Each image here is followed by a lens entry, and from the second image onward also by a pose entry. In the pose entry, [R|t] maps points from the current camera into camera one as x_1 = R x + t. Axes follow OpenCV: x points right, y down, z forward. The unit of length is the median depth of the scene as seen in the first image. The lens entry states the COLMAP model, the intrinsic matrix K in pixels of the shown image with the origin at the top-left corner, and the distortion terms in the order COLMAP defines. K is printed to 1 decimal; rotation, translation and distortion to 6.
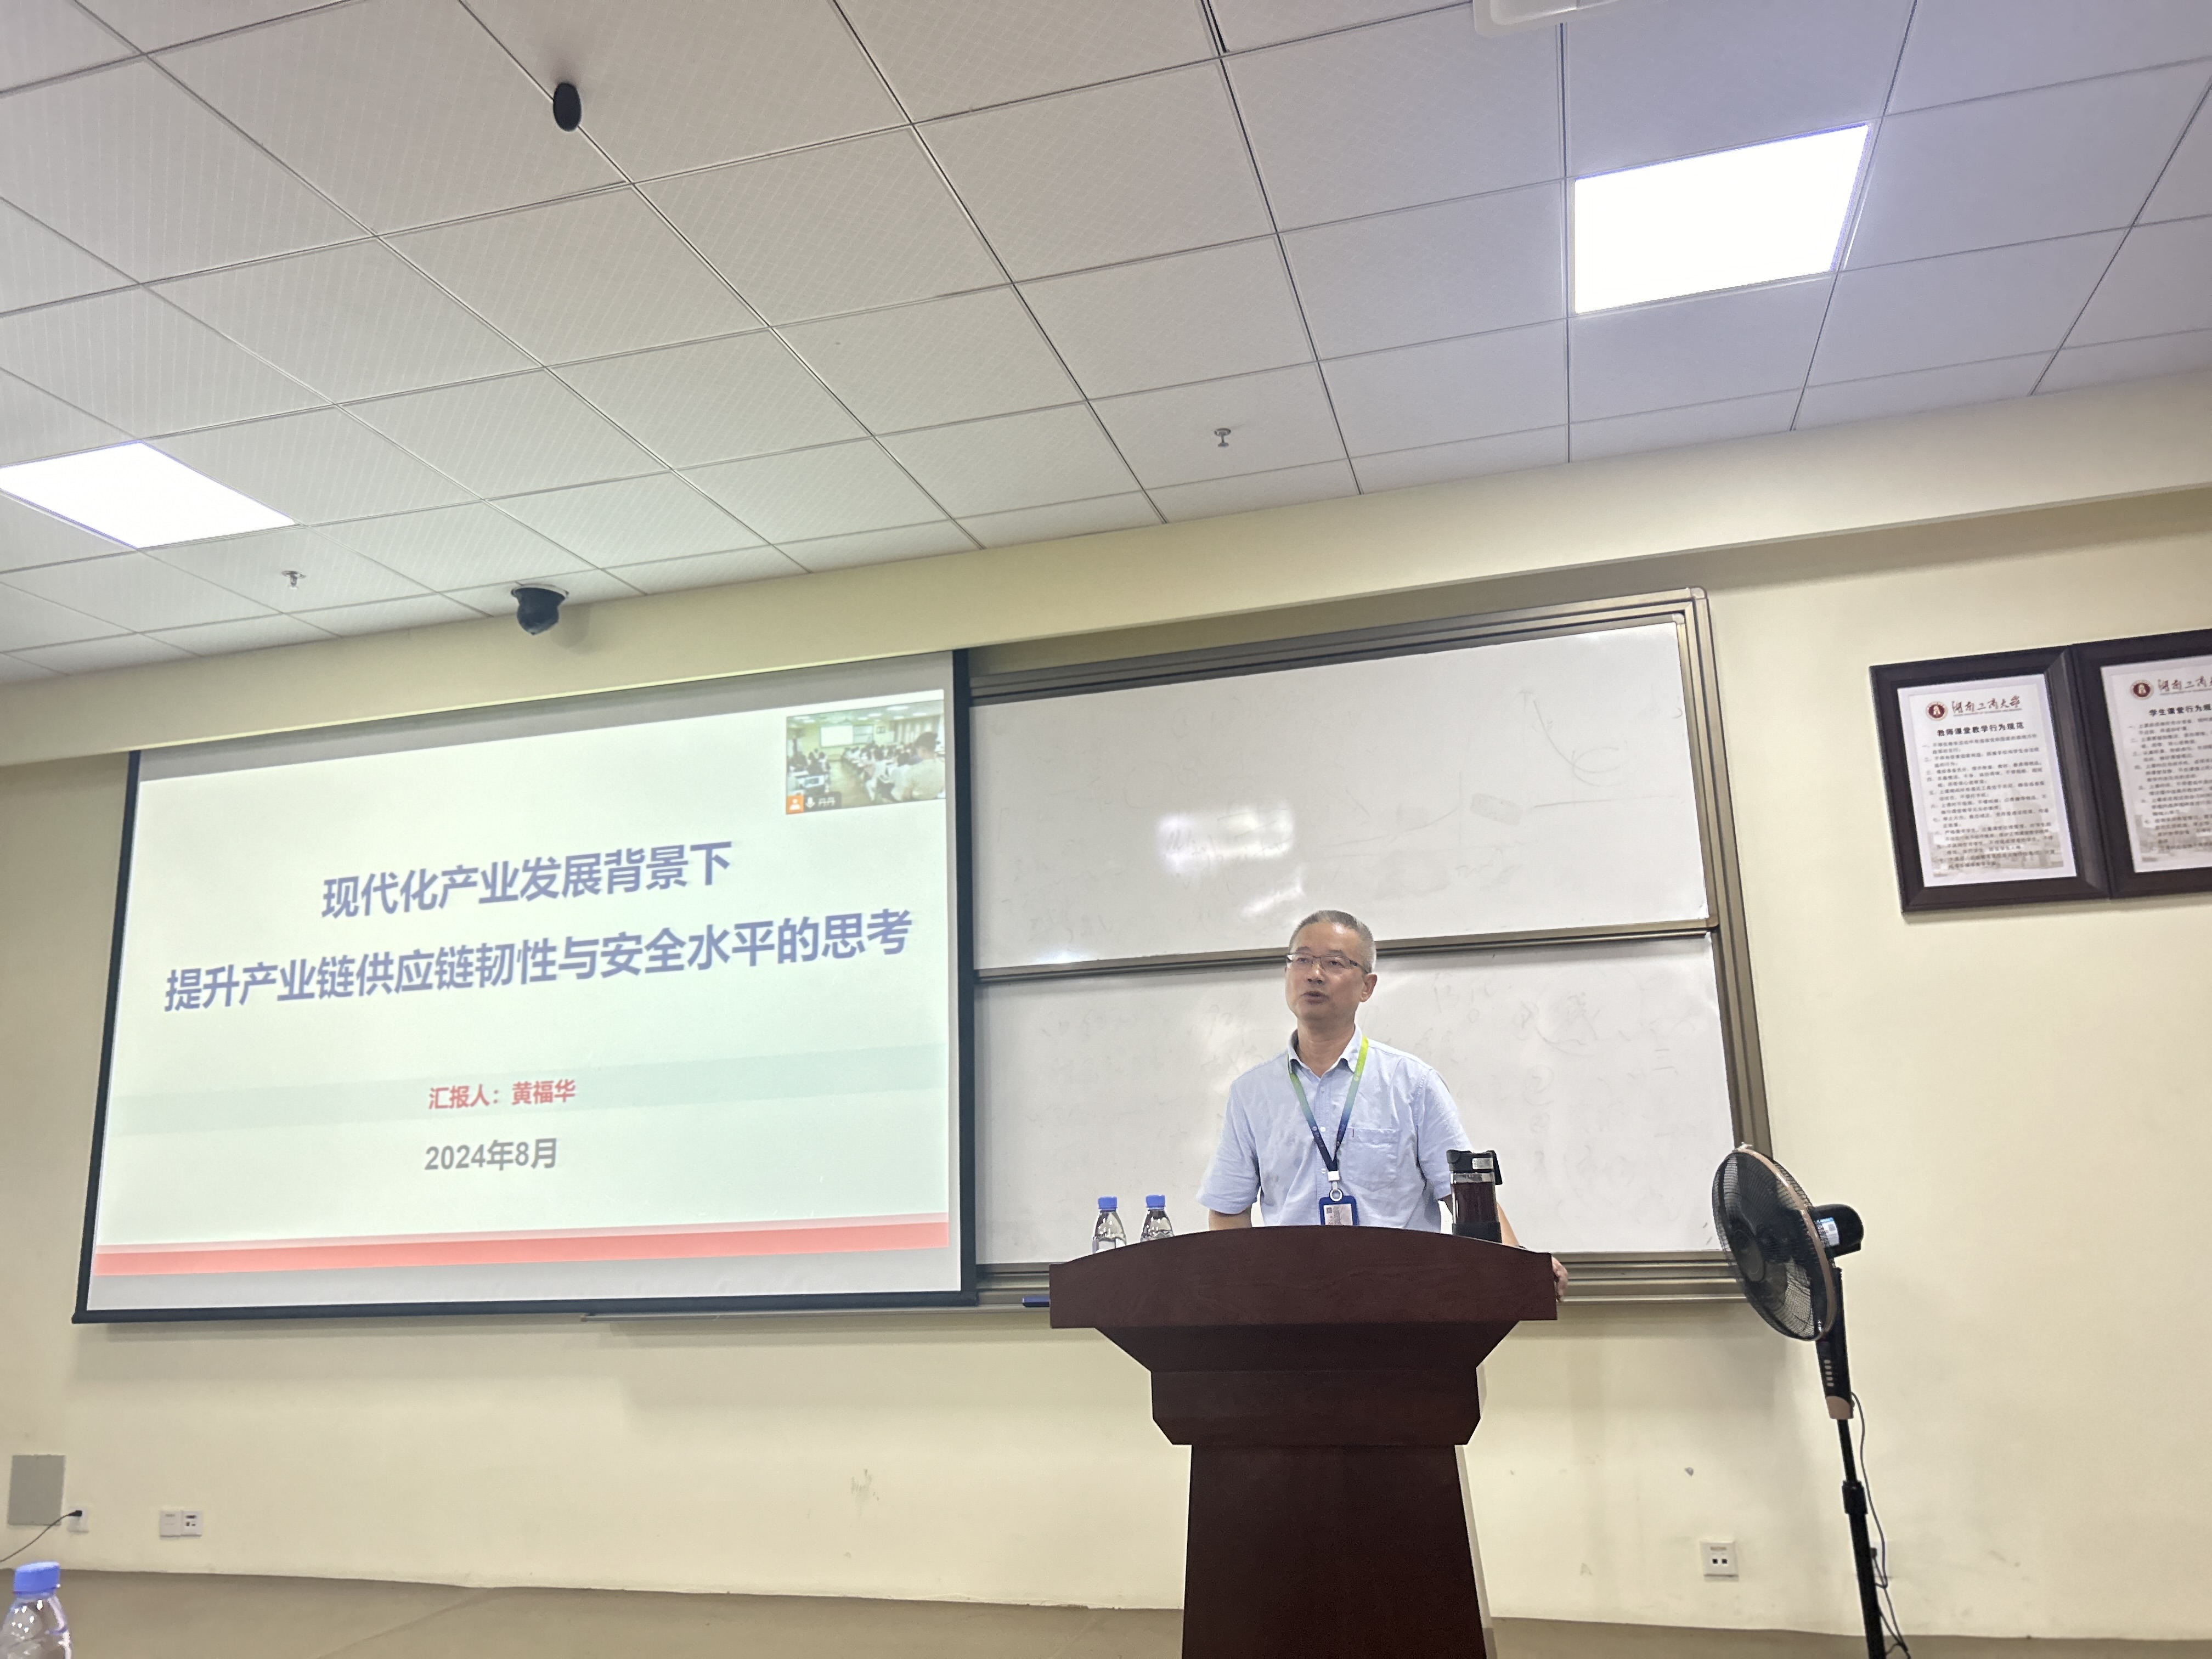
lens RADIAL K [[1673.2, 0, 1100.1], [0, 1673.2, 829.2], [0, 0, 1]] dist [0.042992, -0.049889]
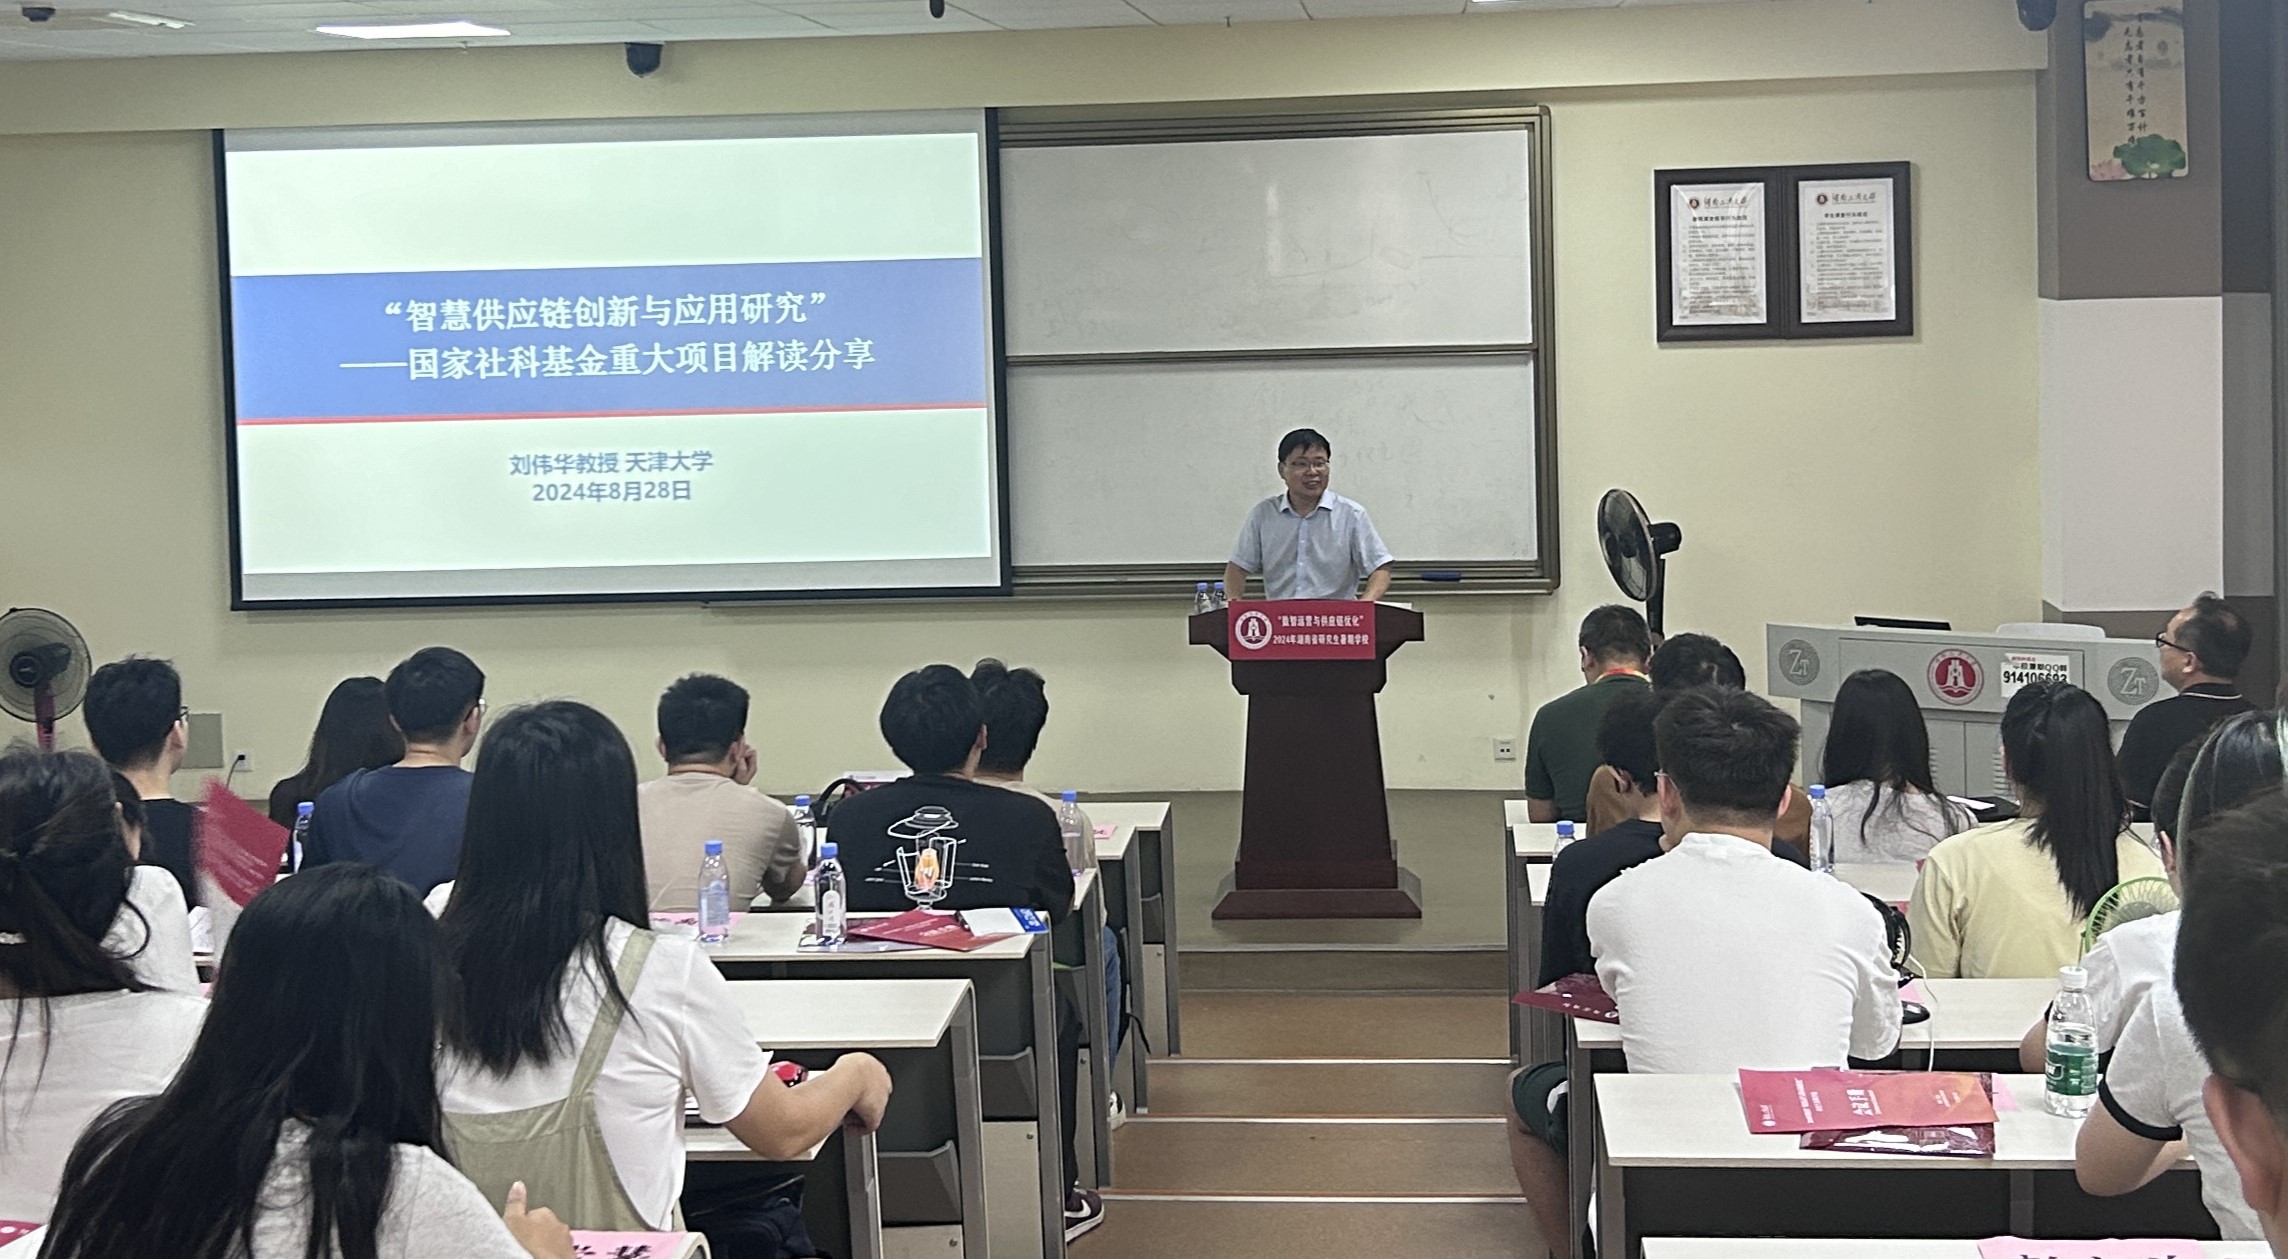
lens RADIAL K [[2848.9, 0, 1142.7], [0, 2848.9, 364.7], [0, 0, 1]] dist [0.114209, -0.004600]
pose [[0.984998, -0.001172, 0.172562, -0.404682], [-0.041722, 0.968693, 0.244731, -0.526553], [-0.167447, -0.248259, 0.954112, -1.329690]]
